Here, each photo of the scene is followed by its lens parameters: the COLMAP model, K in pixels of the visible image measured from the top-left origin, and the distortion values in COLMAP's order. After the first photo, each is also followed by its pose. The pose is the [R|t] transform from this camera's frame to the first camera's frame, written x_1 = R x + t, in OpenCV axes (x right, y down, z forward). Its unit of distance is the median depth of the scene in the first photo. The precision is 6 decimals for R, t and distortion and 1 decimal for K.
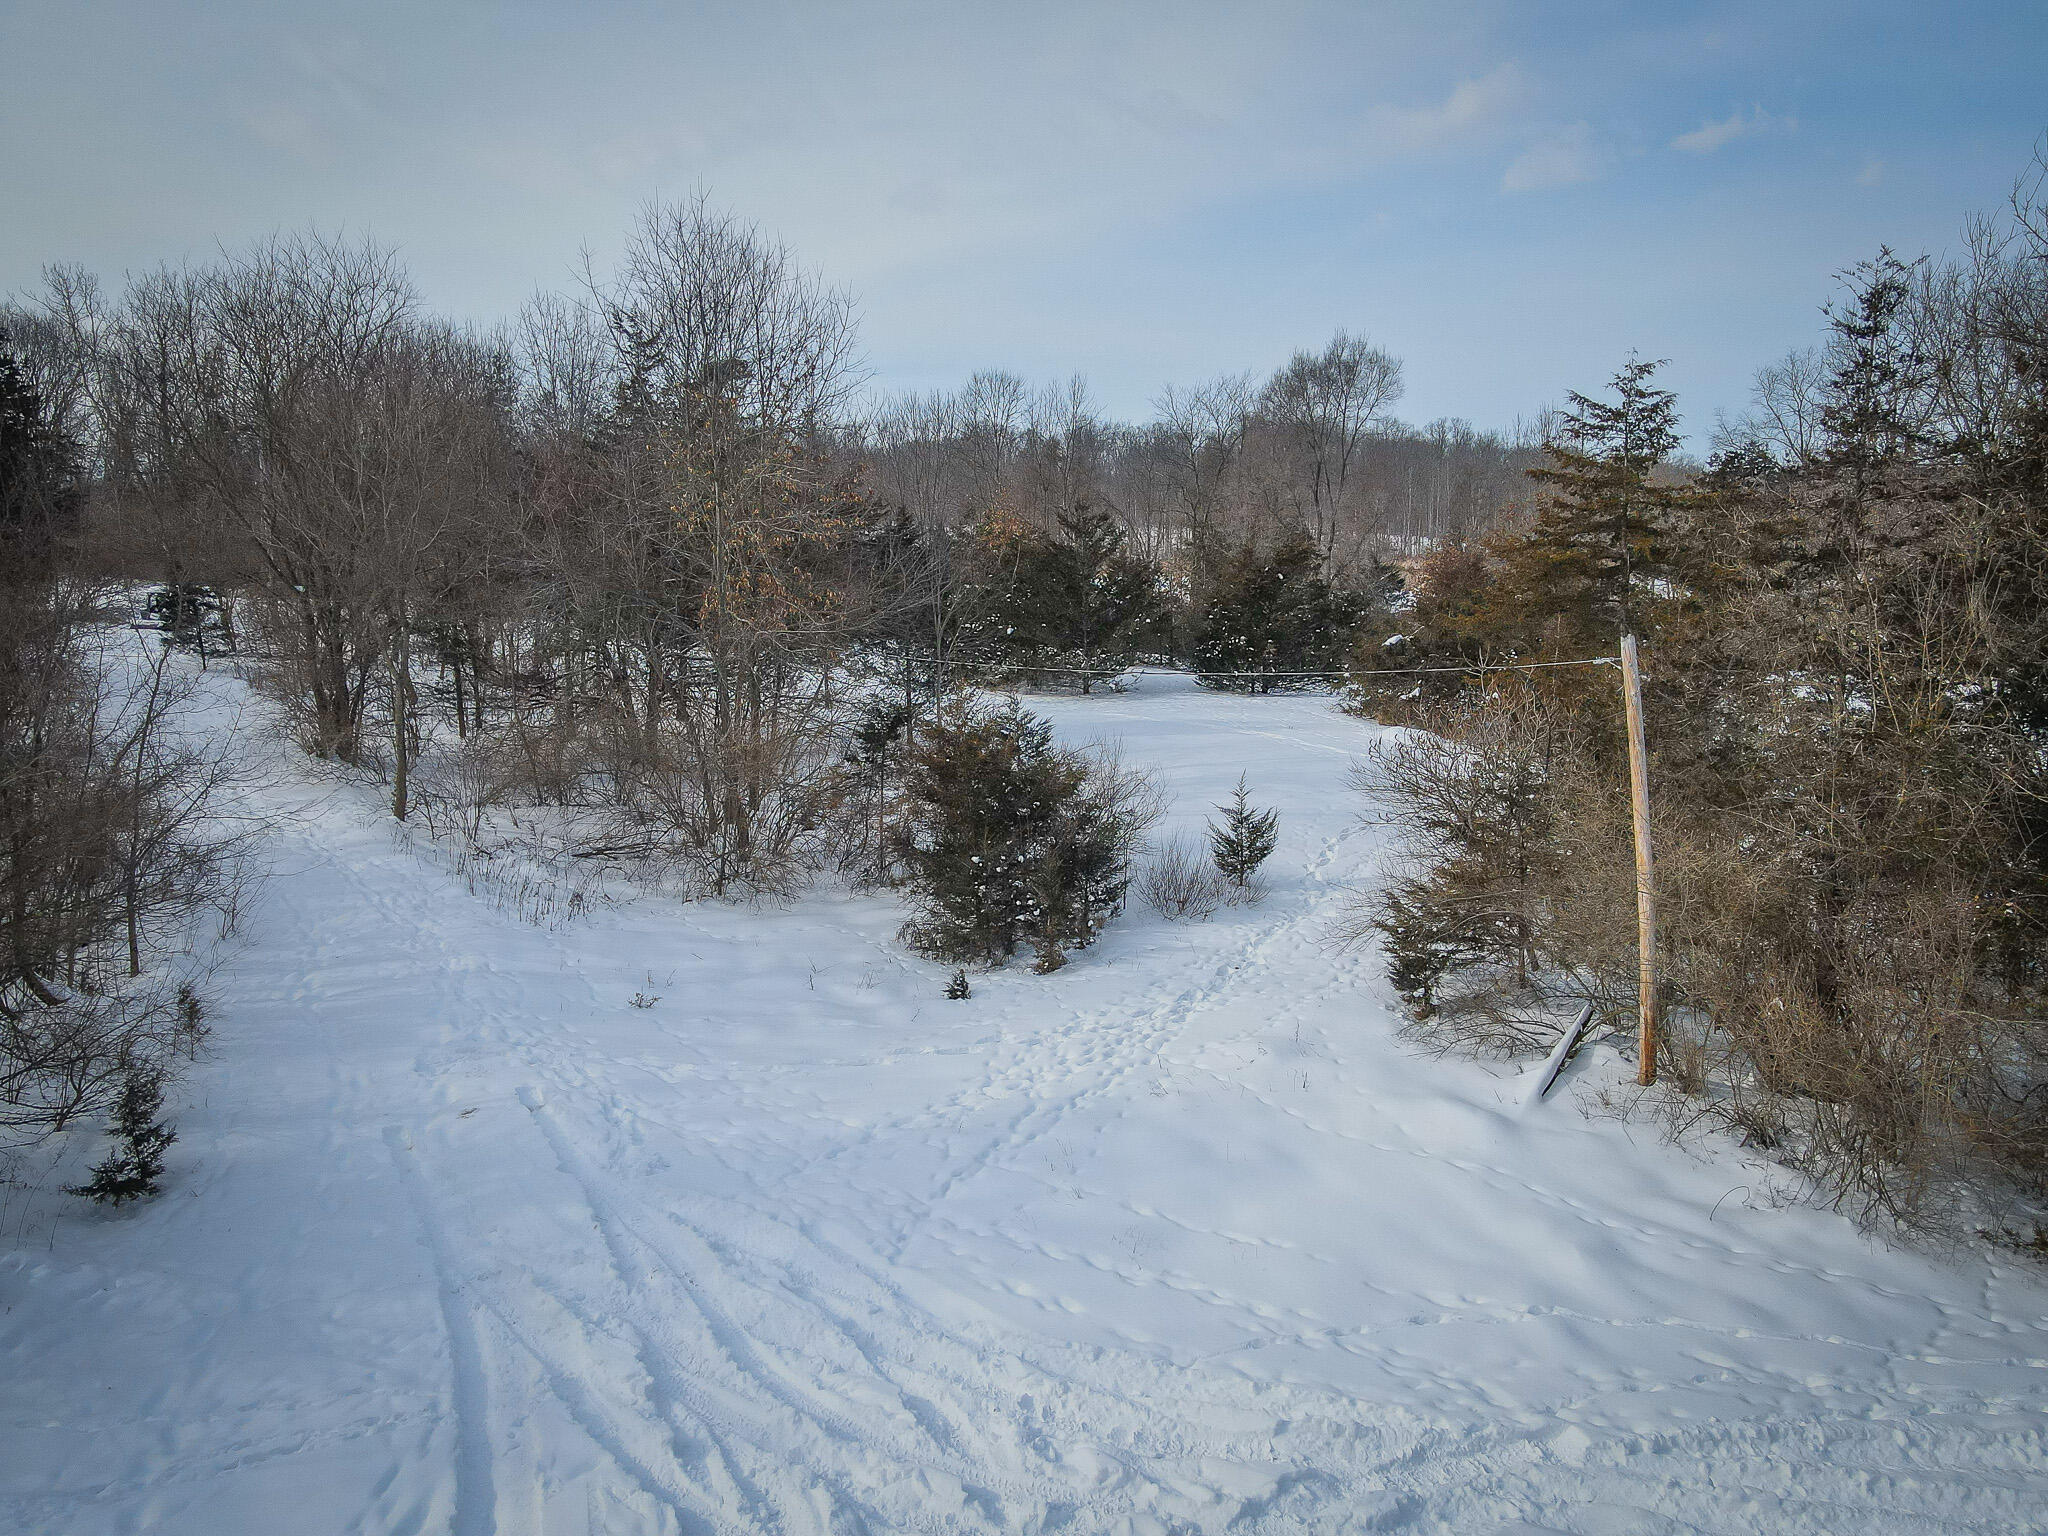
lens RADIAL K [[1509.8, 0, 1025.7], [0, 1509.8, 764.0], [0, 0, 1]] dist [0.020141, 0.016263]
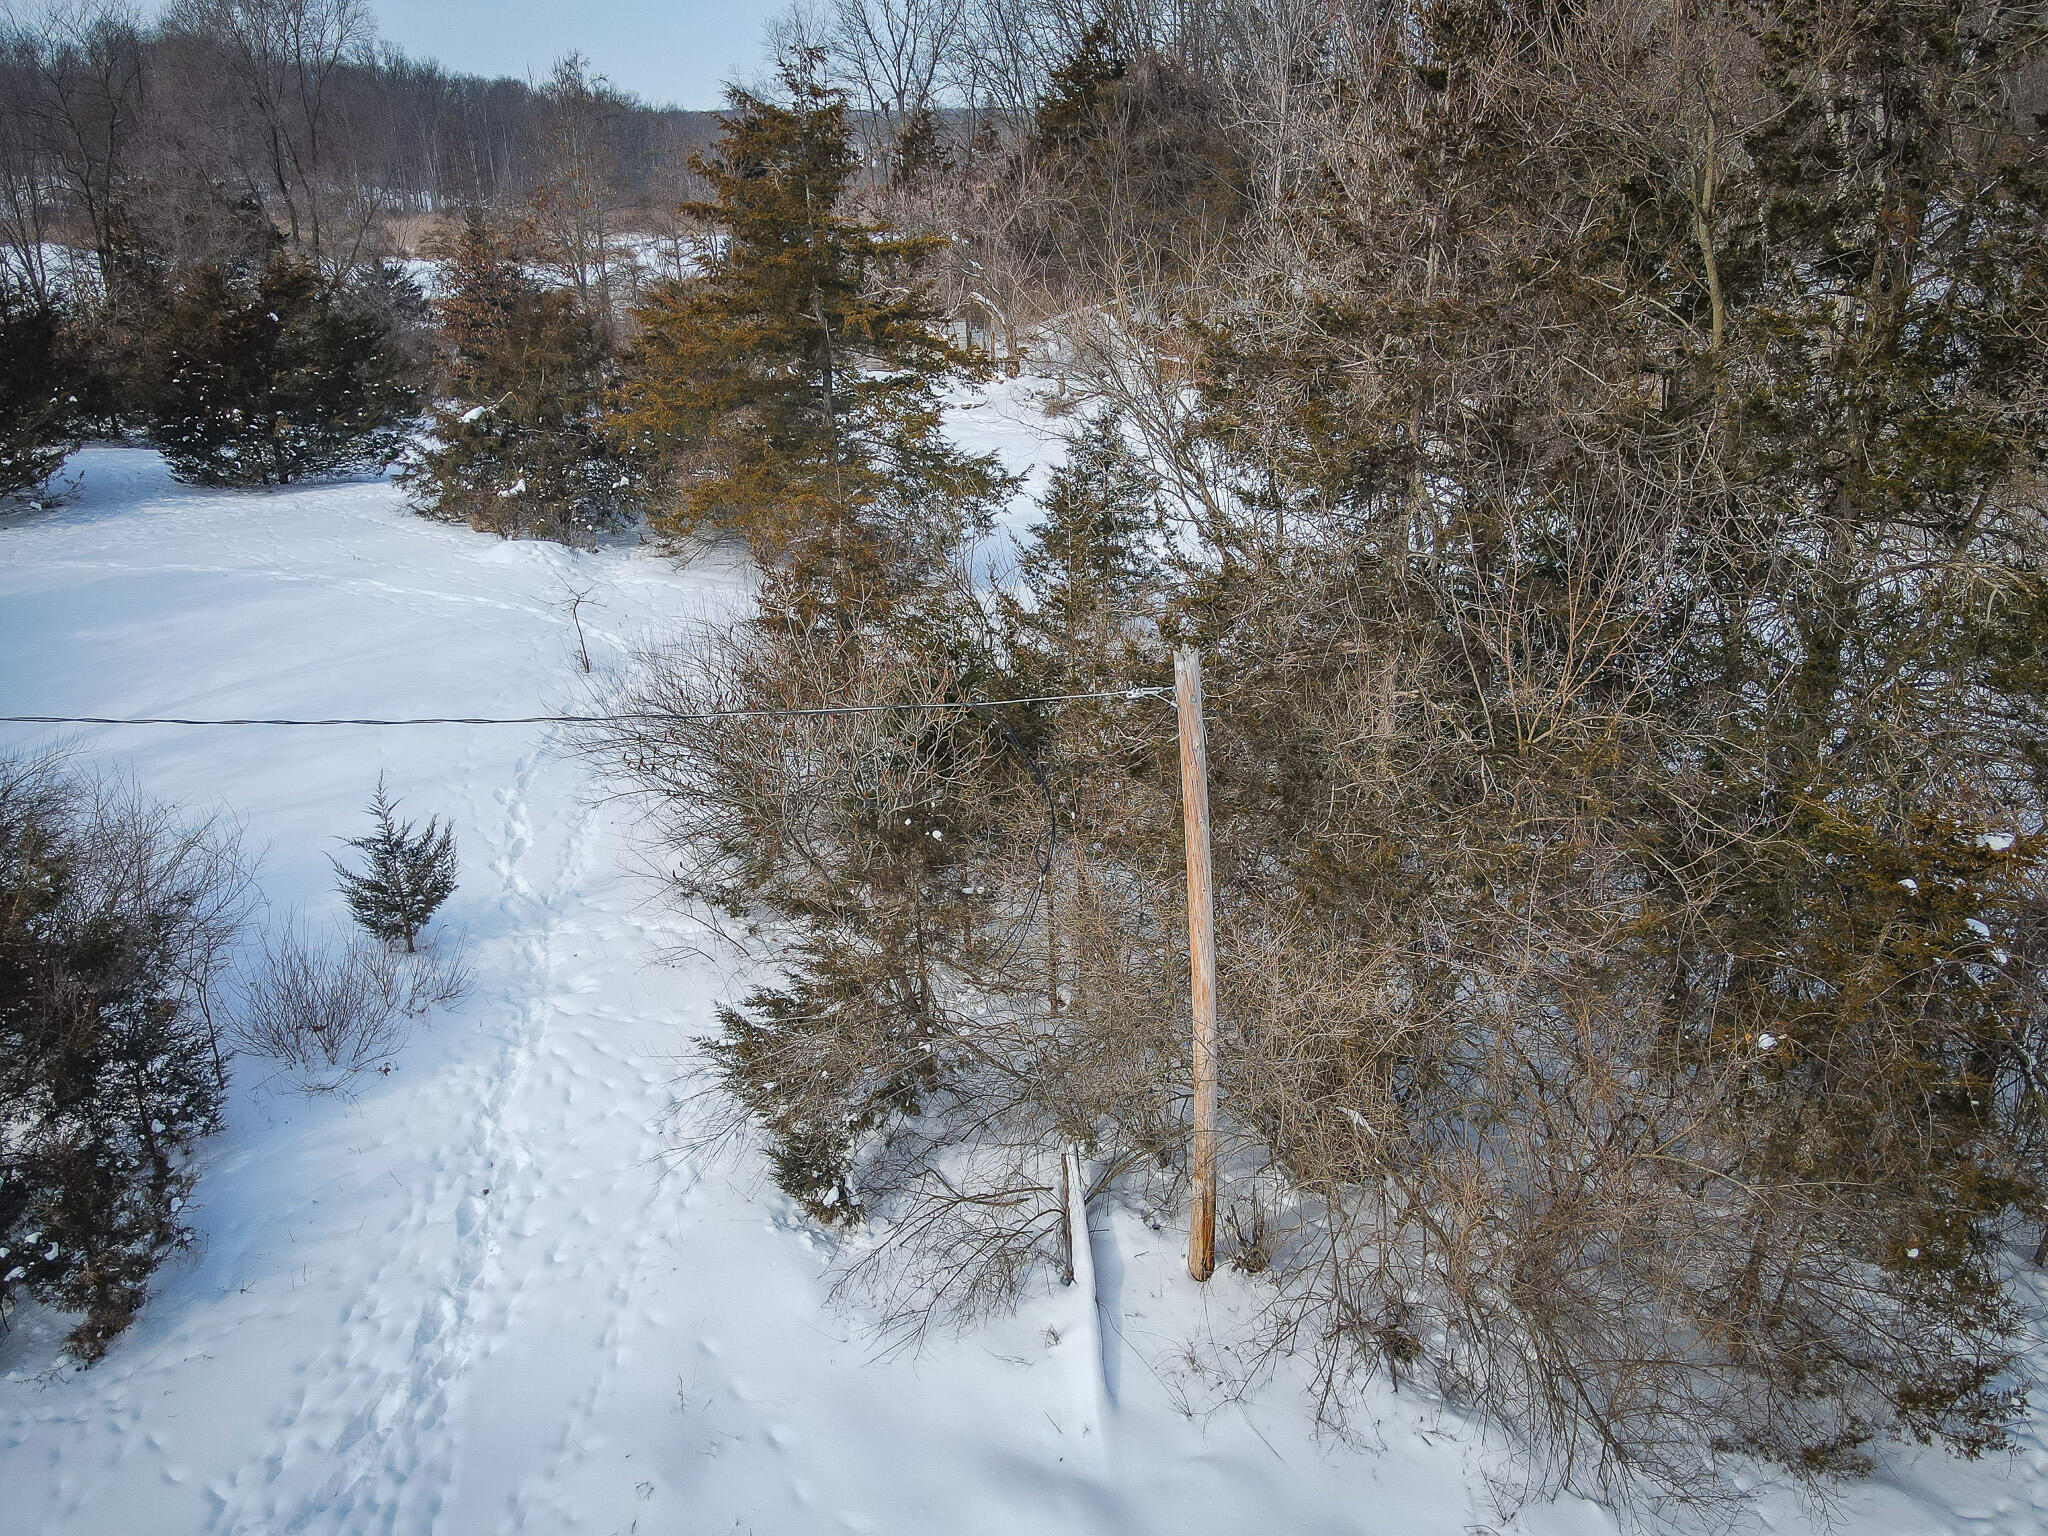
lens RADIAL K [[1509.8, 0, 1014.2], [0, 1509.8, 771.3], [0, 0, 1]] dist [0.020141, 0.016263]
pose [[0.805262, -0.224901, 0.548609, 0.017728], [0.097193, 0.962823, 0.252044, -0.121445], [-0.584898, -0.149641, 0.797184, 0.373145]]
